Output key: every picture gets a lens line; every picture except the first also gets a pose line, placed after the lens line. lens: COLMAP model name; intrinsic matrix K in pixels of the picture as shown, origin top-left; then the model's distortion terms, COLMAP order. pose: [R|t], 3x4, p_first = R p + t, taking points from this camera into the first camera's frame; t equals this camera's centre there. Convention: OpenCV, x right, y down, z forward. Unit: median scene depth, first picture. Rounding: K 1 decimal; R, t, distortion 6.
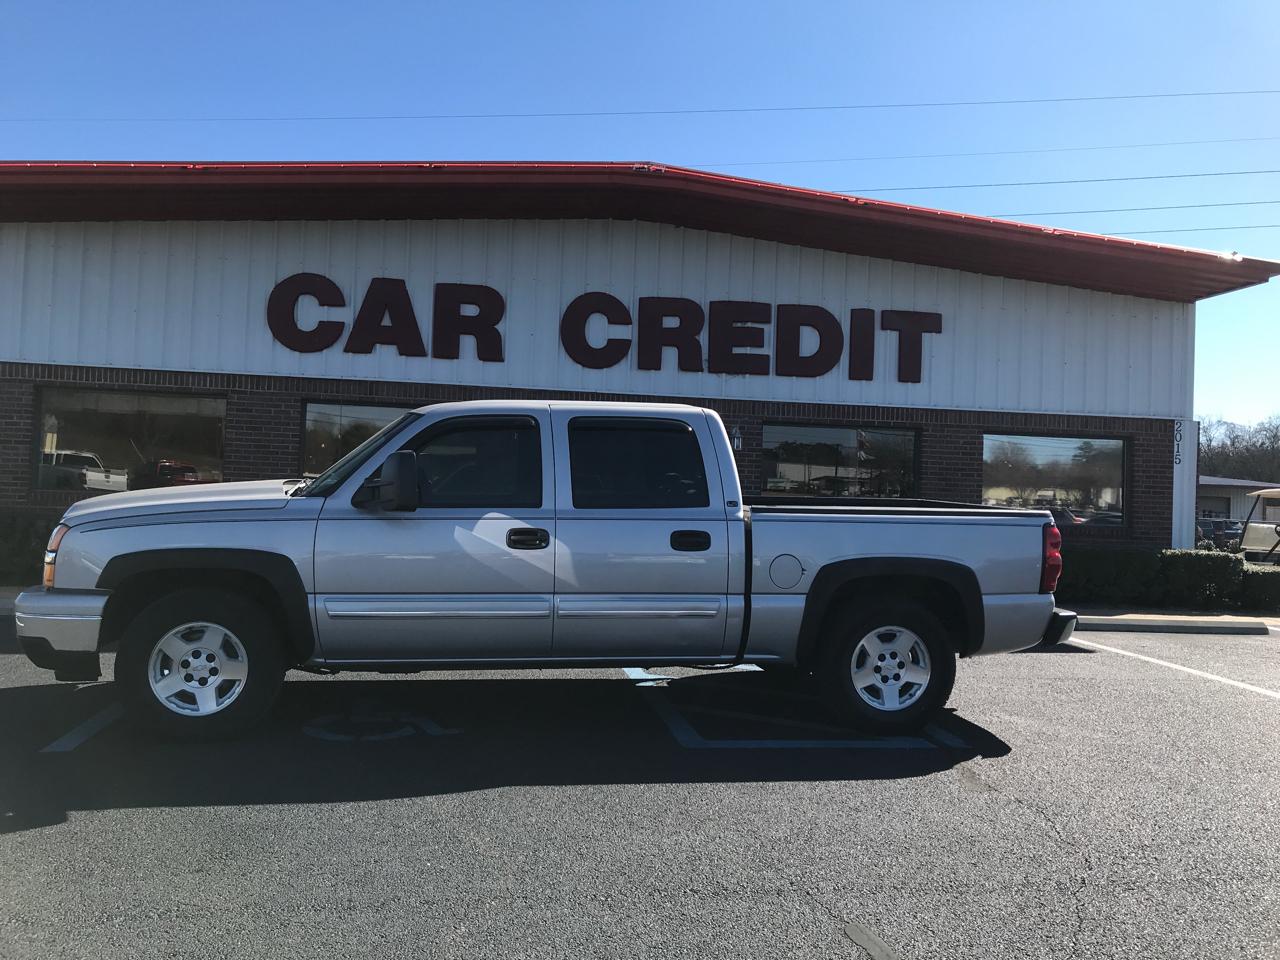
lens RADIAL K [[1084.4, 0, 638.3], [0, 1084.4, 460.7], [0, 0, 1]] dist [0.026240, -0.027405]
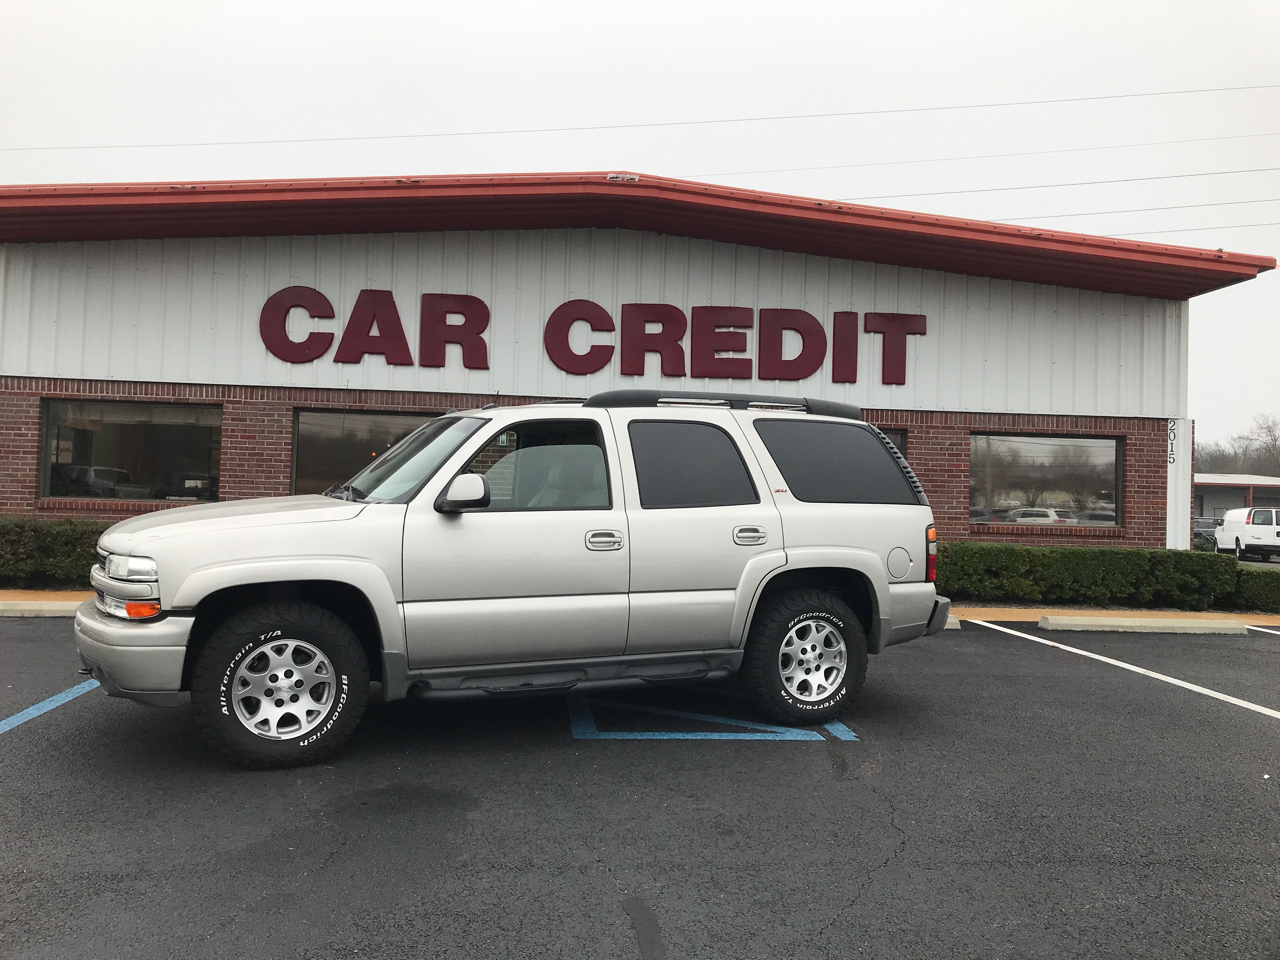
lens RADIAL K [[1084.4, 0, 635.0], [0, 1084.4, 461.4], [0, 0, 1]] dist [0.026240, -0.027405]
pose [[0.998535, -0.009410, -0.053292, 0.066315], [0.009117, 0.999942, -0.005748, 0.002643], [0.053343, 0.005254, 0.998562, -0.014680]]
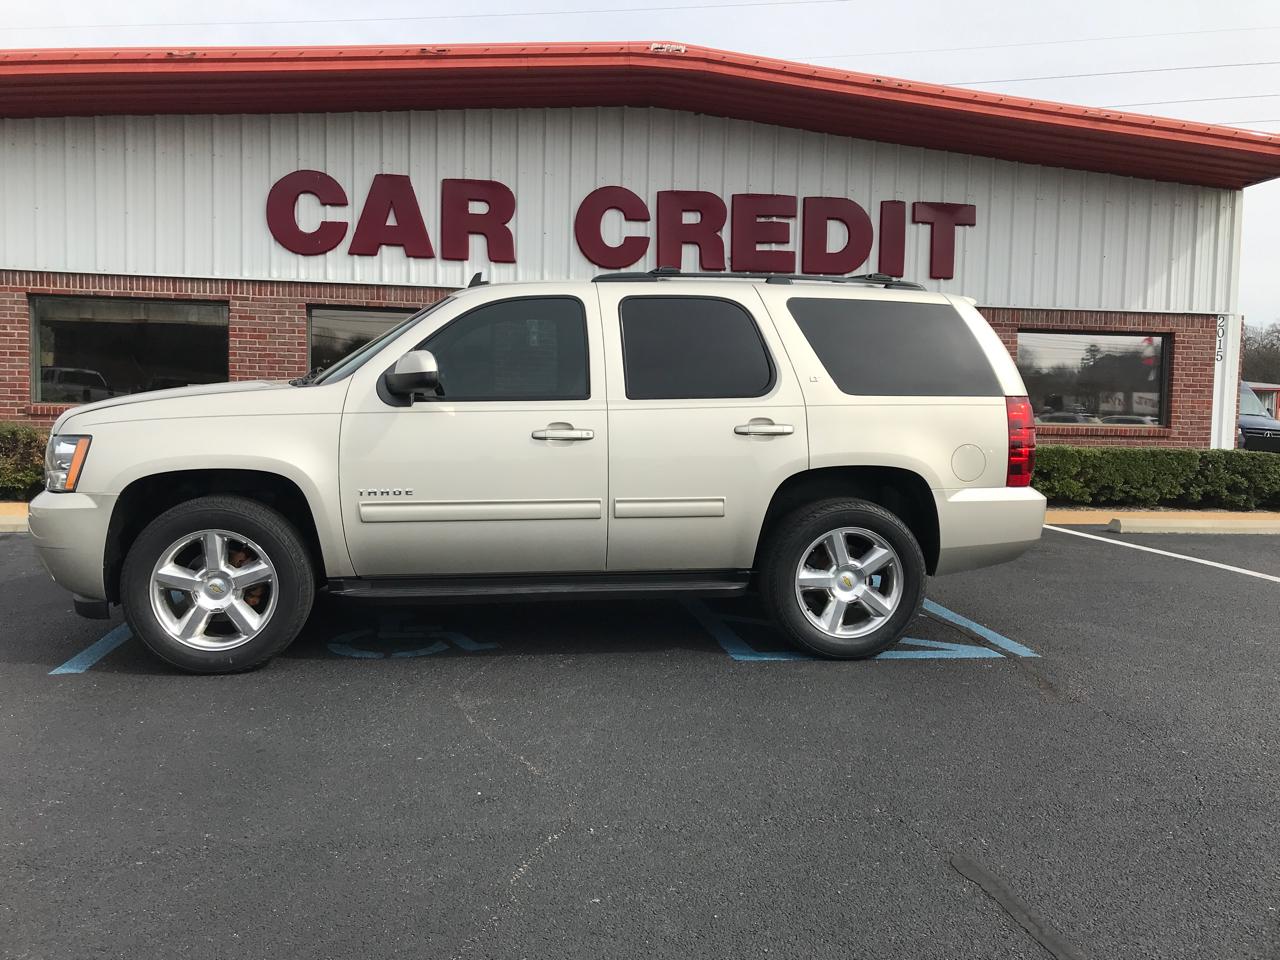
lens RADIAL K [[1084.4, 0, 635.0], [0, 1084.4, 470.3], [0, 0, 1]] dist [0.026240, -0.027405]
pose [[0.999885, -0.013689, -0.006566, -0.015517], [0.014218, 0.995951, 0.088764, 0.006904], [0.005324, -0.088847, 0.996031, 0.034991]]
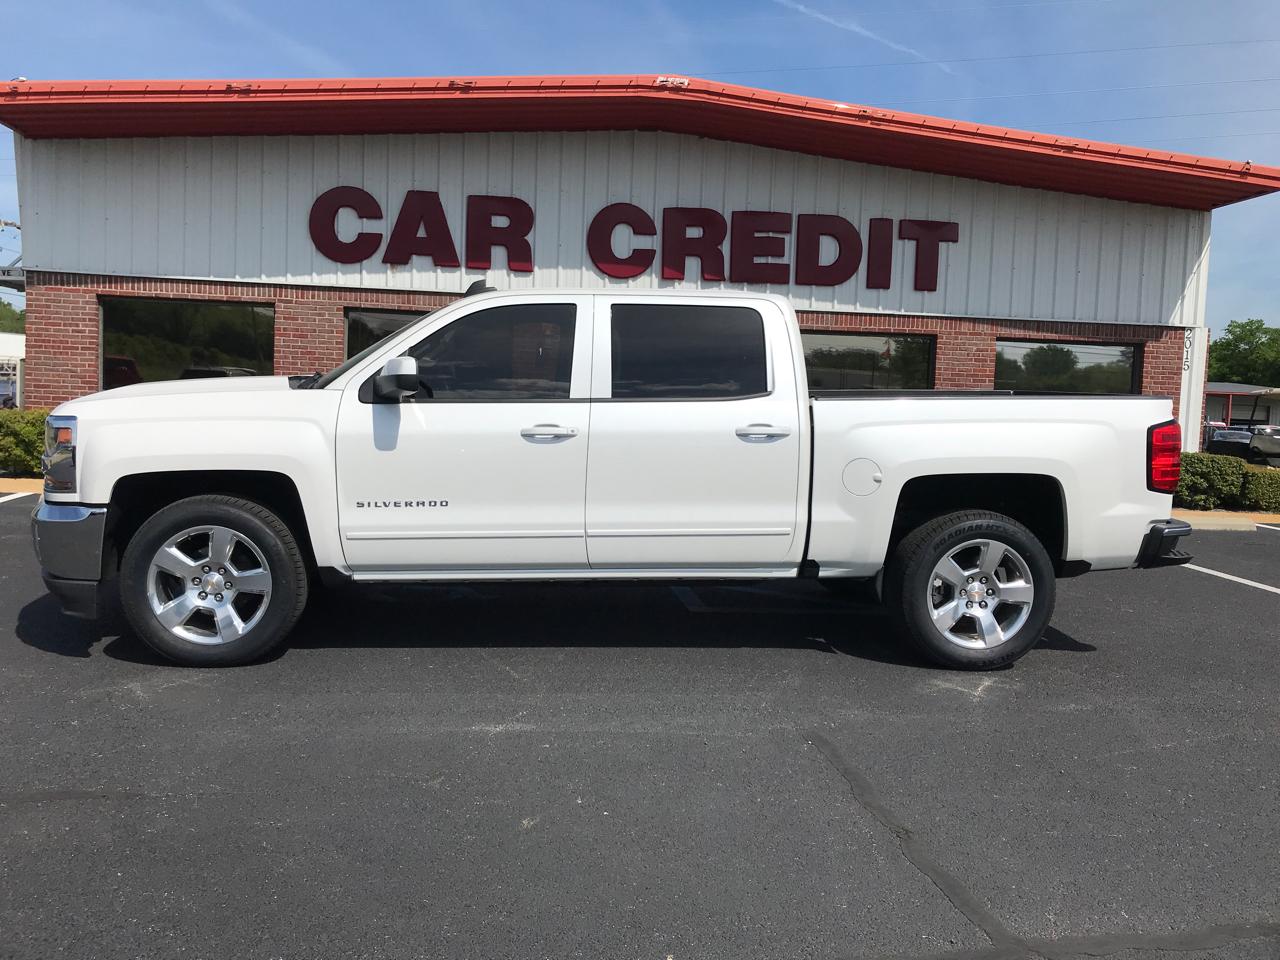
lens RADIAL K [[1084.4, 0, 633.1], [0, 1084.4, 475.1], [0, 0, 1]] dist [0.026240, -0.027405]
pose [[0.999419, 0.003886, -0.033853, 0.008085], [-0.000604, 0.995339, 0.096434, 0.002875], [0.034070, -0.096357, 0.994764, -0.056866]]
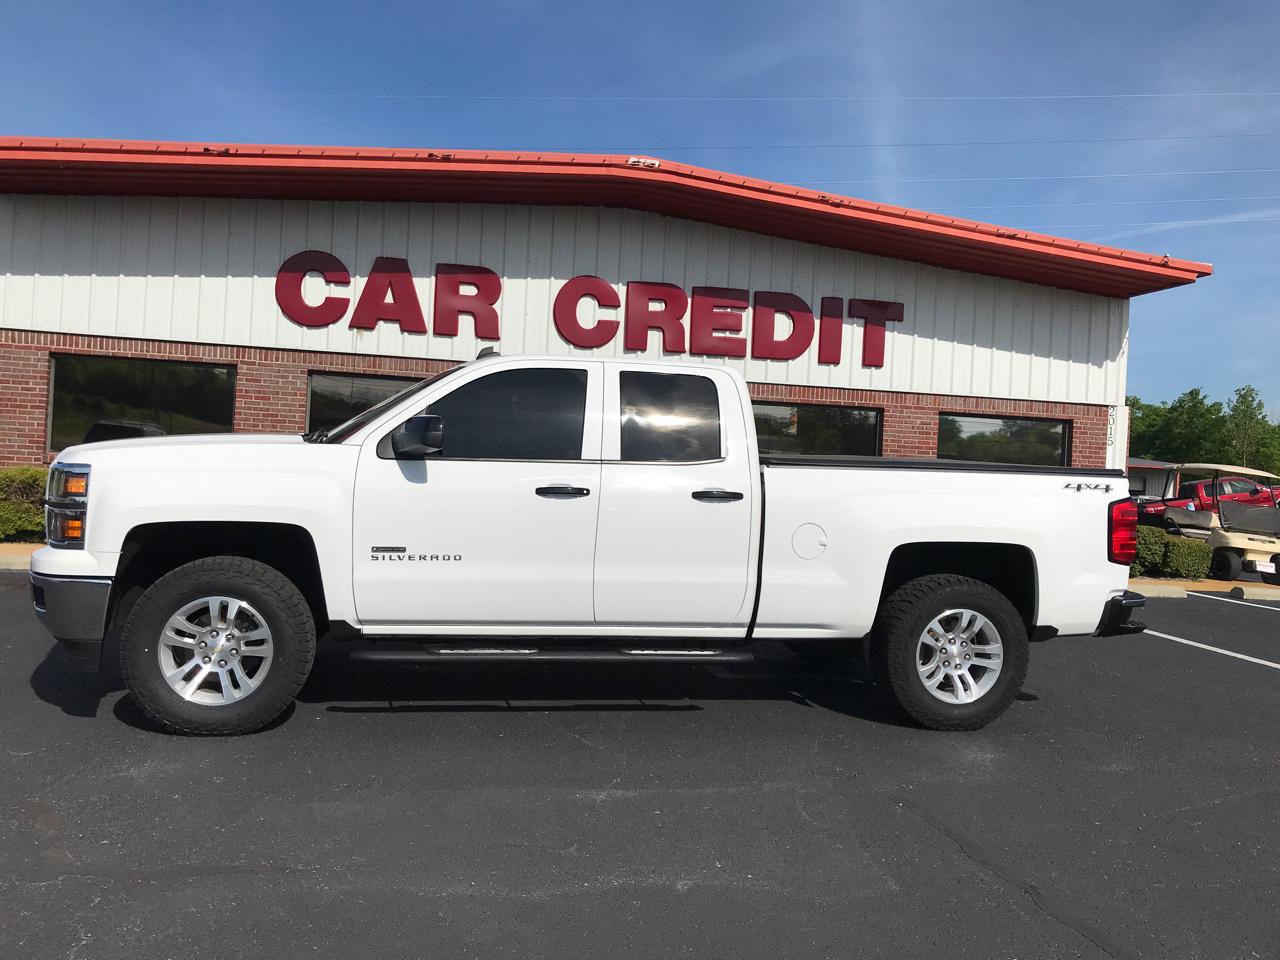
lens RADIAL K [[1084.4, 0, 644.8], [0, 1084.4, 466.5], [0, 0, 1]] dist [0.026240, -0.027405]
pose [[0.997832, 0.014846, 0.064124, -0.047658], [-0.016825, 0.999395, 0.030438, -0.001641], [-0.063633, -0.031451, 0.997478, -0.072386]]
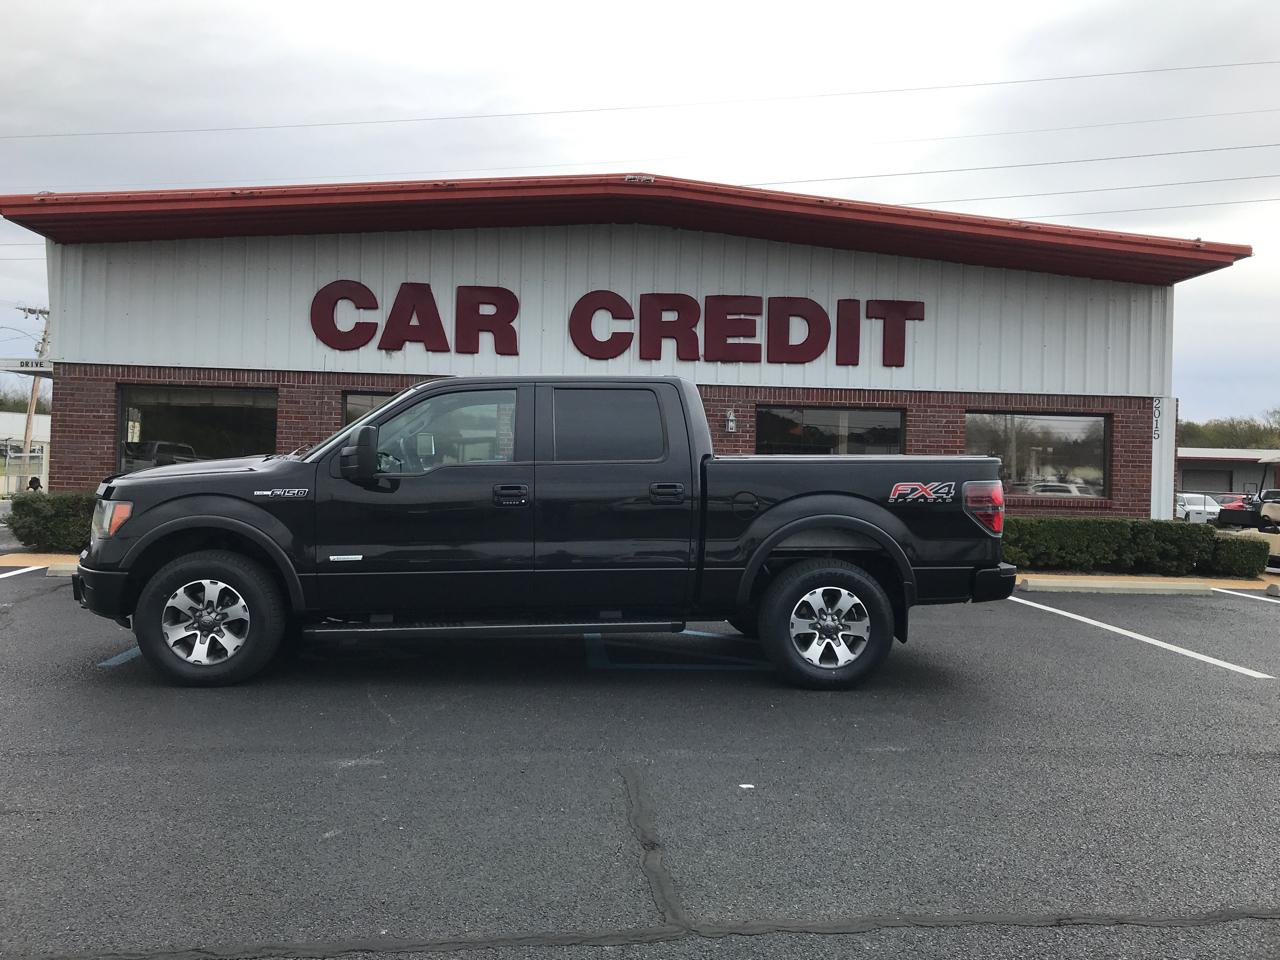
lens RADIAL K [[1084.4, 0, 632.8], [0, 1084.4, 461.6], [0, 0, 1]] dist [0.026240, -0.027405]
pose [[0.996338, -0.010698, -0.084829, 0.085323], [0.012067, 0.999805, 0.015635, 0.002271], [0.084645, -0.016601, 0.996273, -0.102752]]
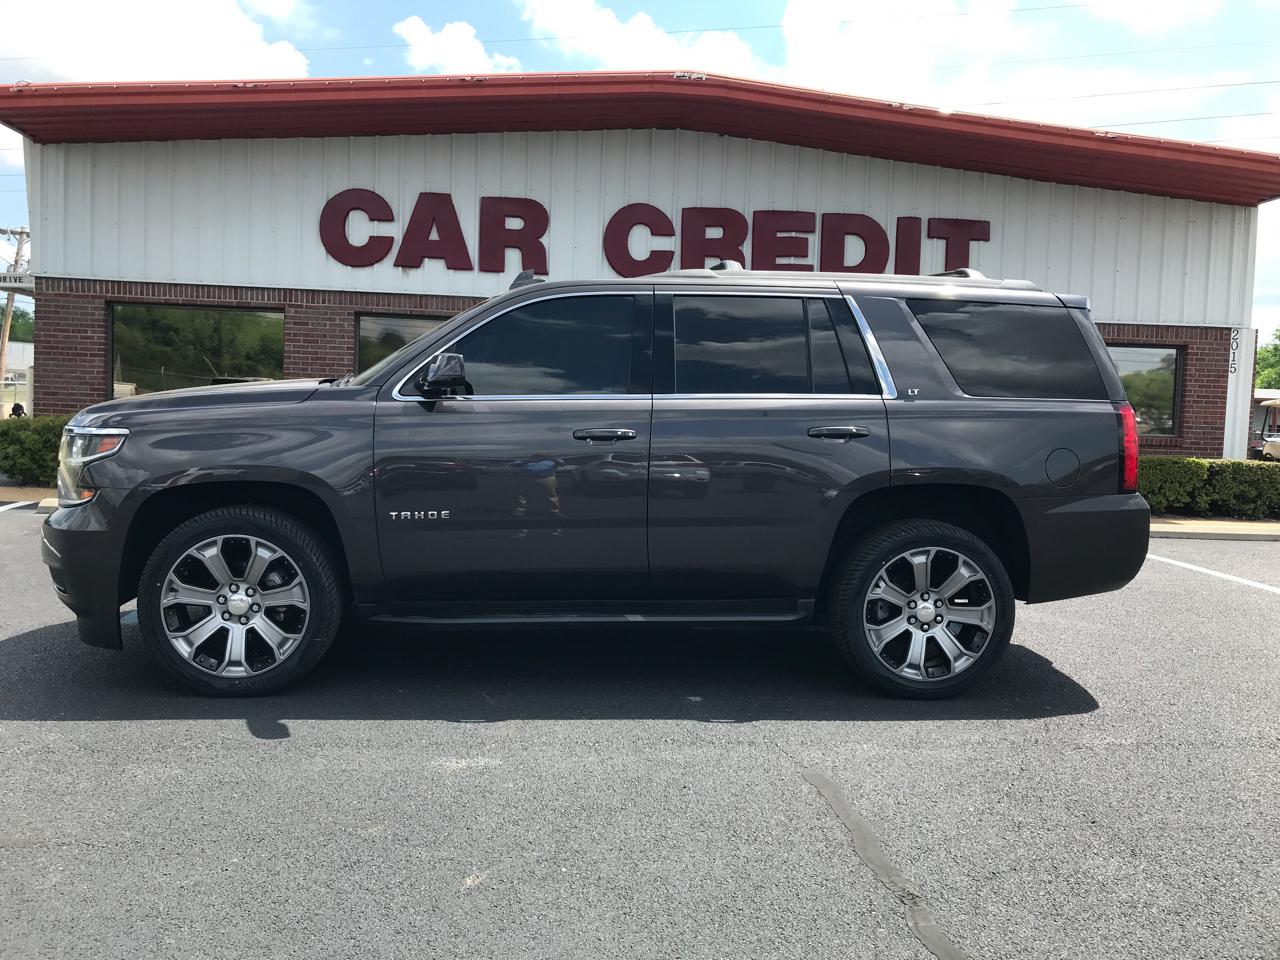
lens RADIAL K [[1084.4, 0, 630.1], [0, 1084.4, 470.9], [0, 0, 1]] dist [0.026240, -0.027405]
pose [[0.997680, 0.002498, -0.068036, 0.021849], [0.003248, 0.996442, 0.084218, 0.006833], [0.068005, -0.084243, 0.994122, -0.023347]]
